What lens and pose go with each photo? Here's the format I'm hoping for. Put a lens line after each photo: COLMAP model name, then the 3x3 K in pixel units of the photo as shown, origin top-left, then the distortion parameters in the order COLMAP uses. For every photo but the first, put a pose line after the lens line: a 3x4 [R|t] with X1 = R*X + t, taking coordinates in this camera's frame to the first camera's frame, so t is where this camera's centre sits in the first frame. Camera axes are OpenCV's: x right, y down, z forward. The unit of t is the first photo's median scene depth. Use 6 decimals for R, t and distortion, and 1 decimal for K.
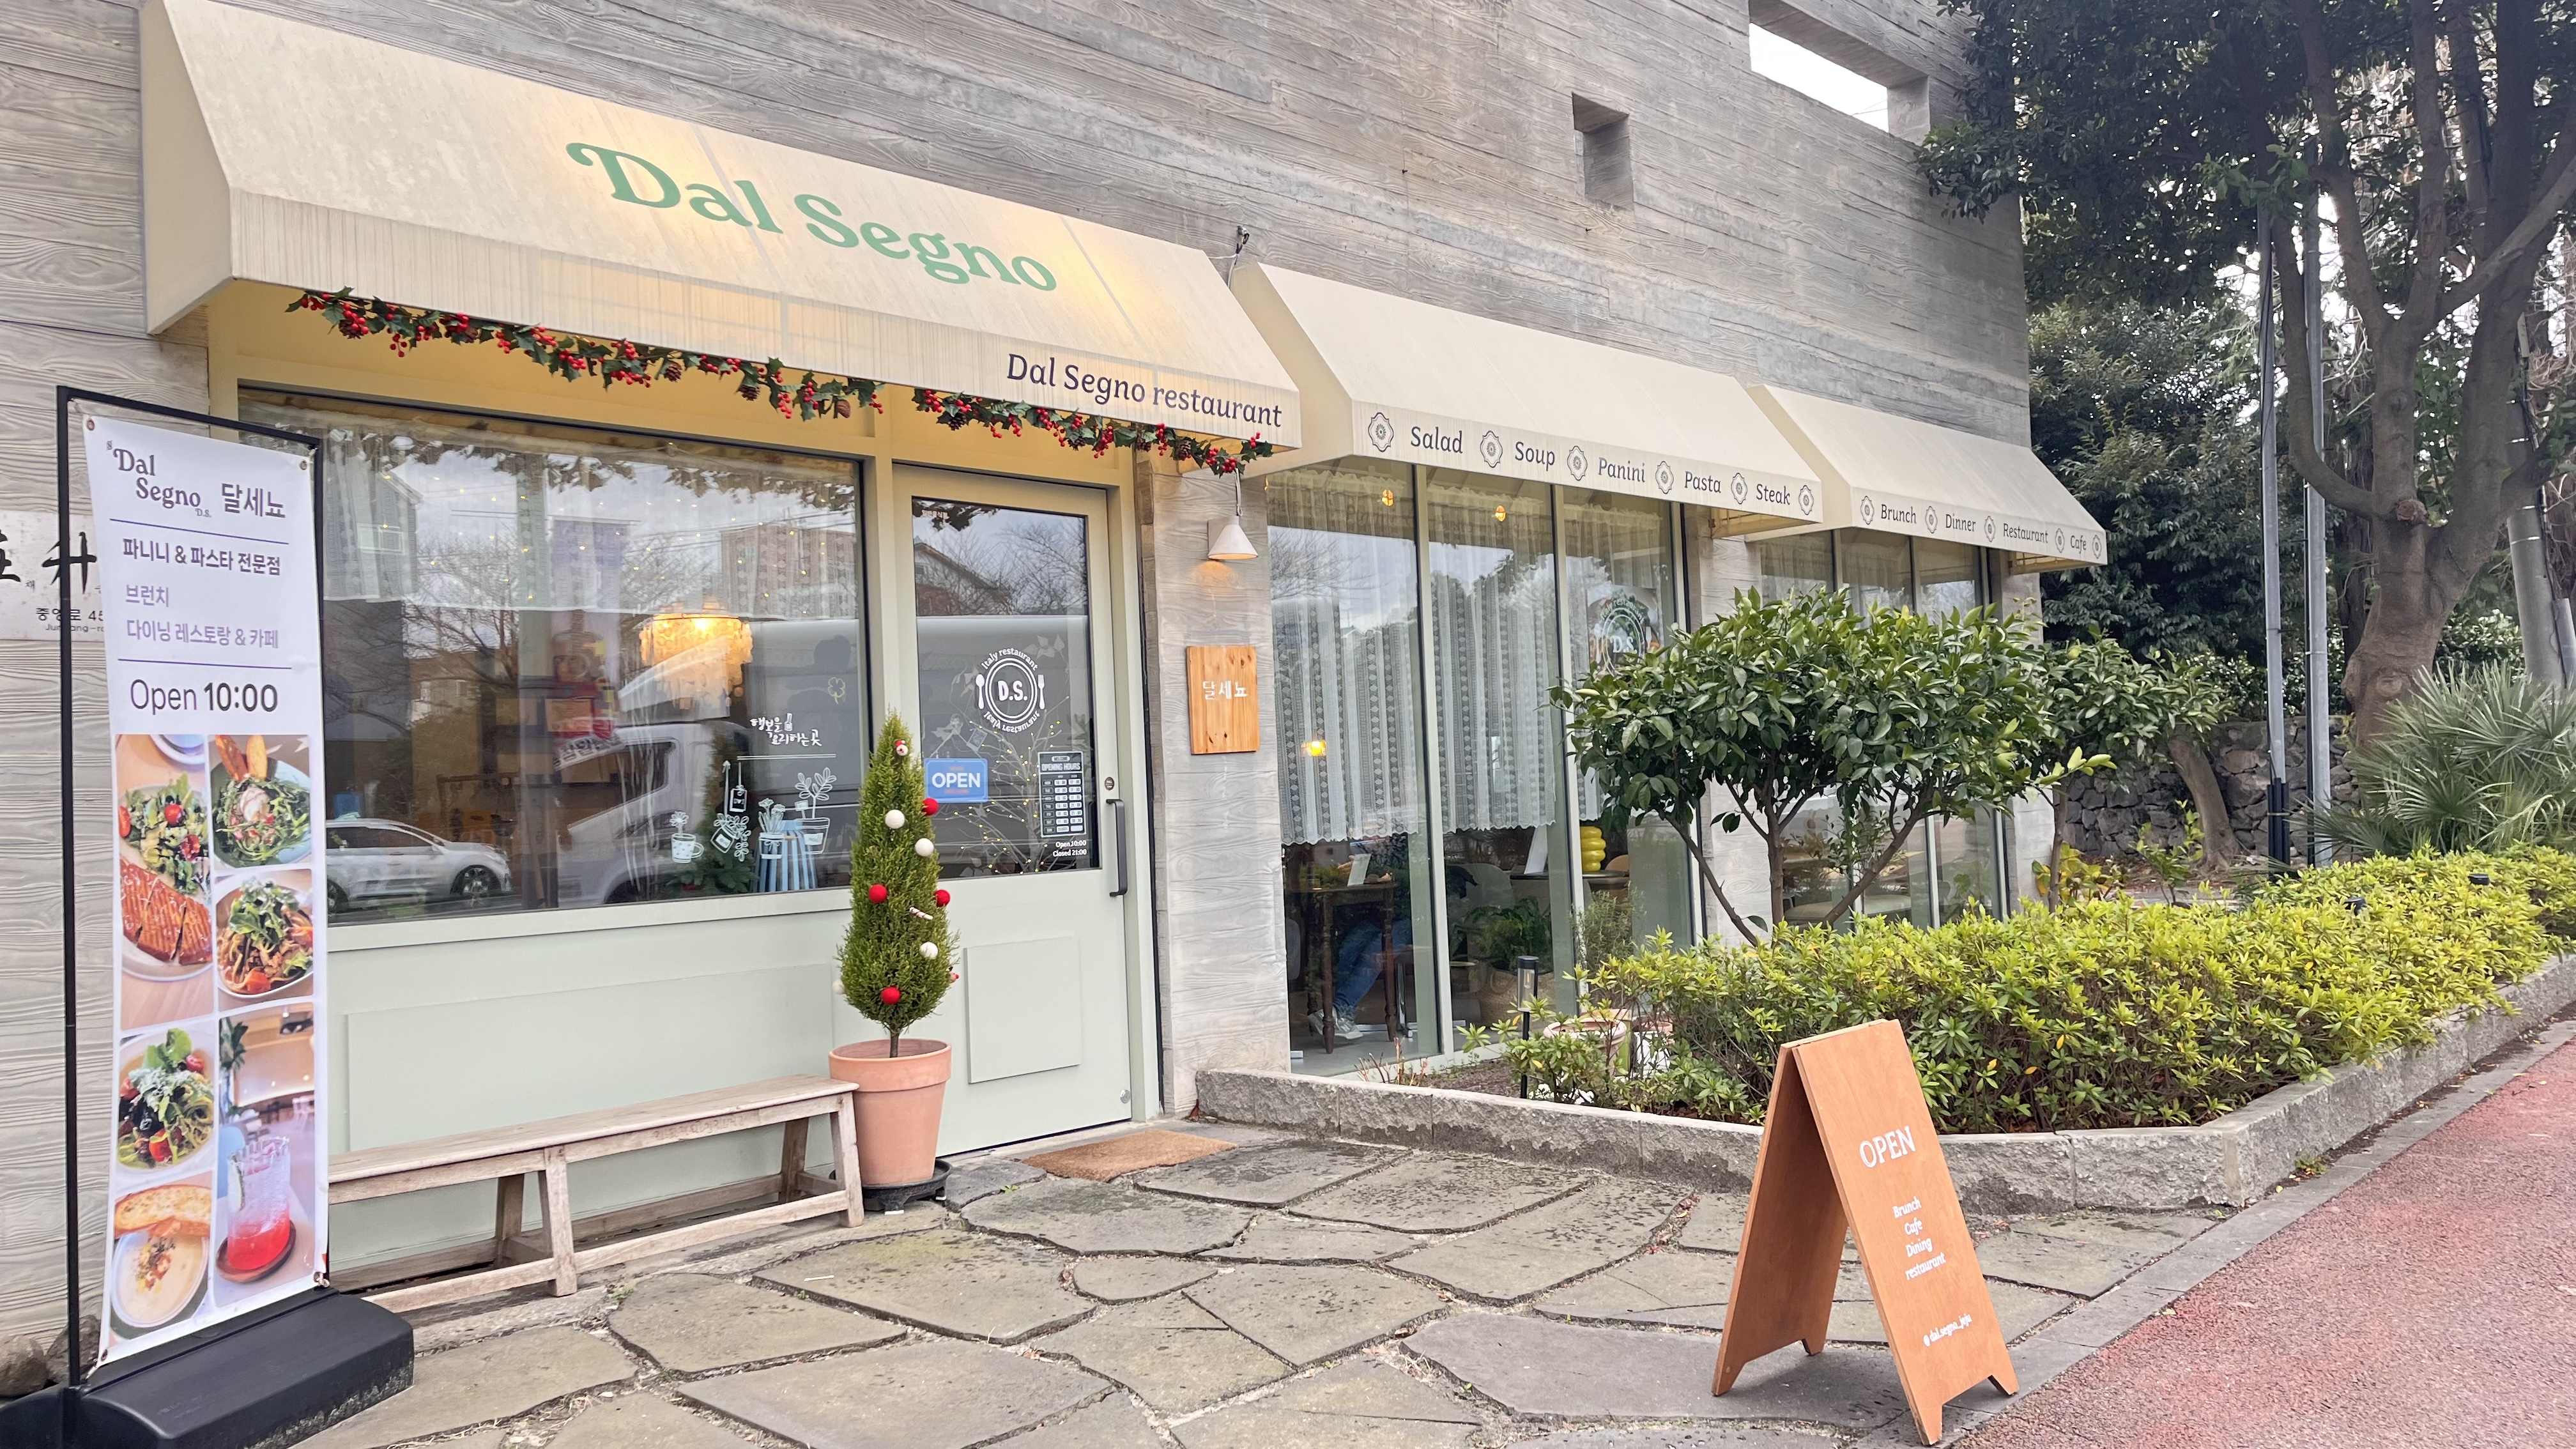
lens RADIAL K [[1970.6, 0, 1288.0], [0, 1970.6, 724.5], [0, 0, 1]] dist [0.038693, -0.000515]
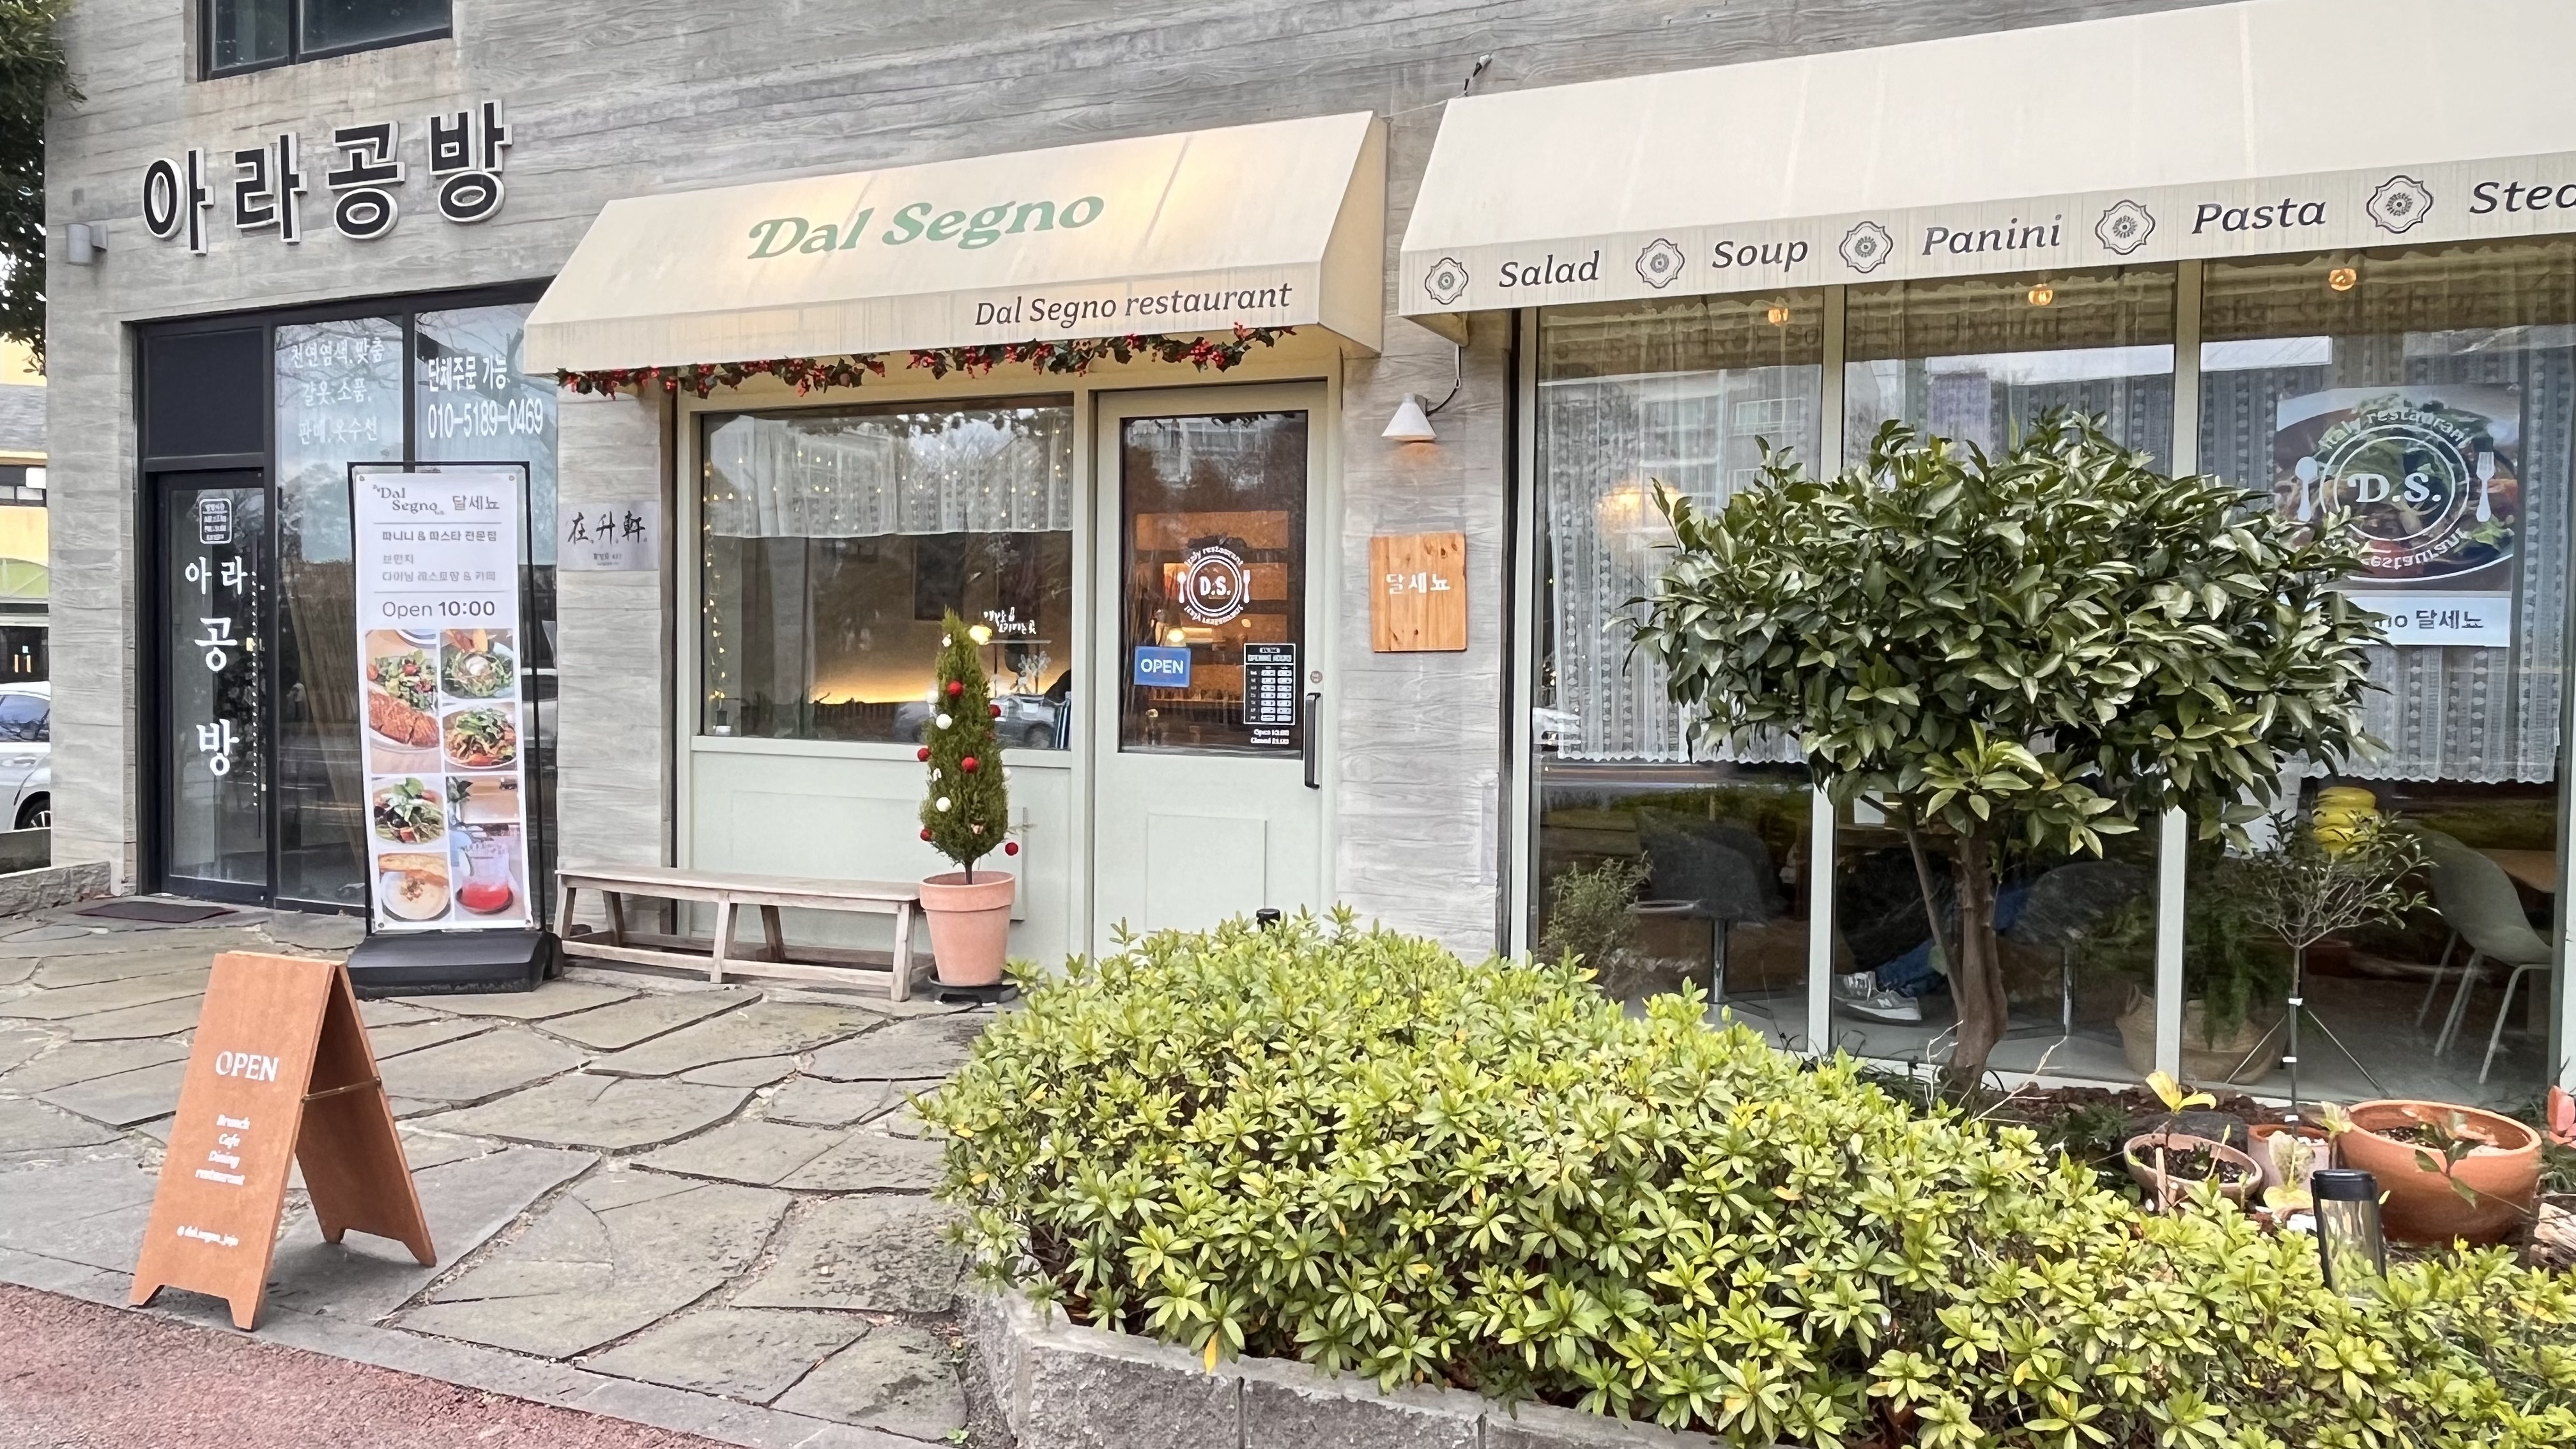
lens RADIAL K [[1829.4, 0, 1287.6], [0, 1829.4, 708.6], [0, 0, 1]] dist [0.000109, -0.000663]
pose [[0.319417, 0.076039, -0.944559, 1.307602], [0.011234, 0.996401, 0.084012, -0.053871], [0.947548, -0.037446, 0.317413, 1.135934]]
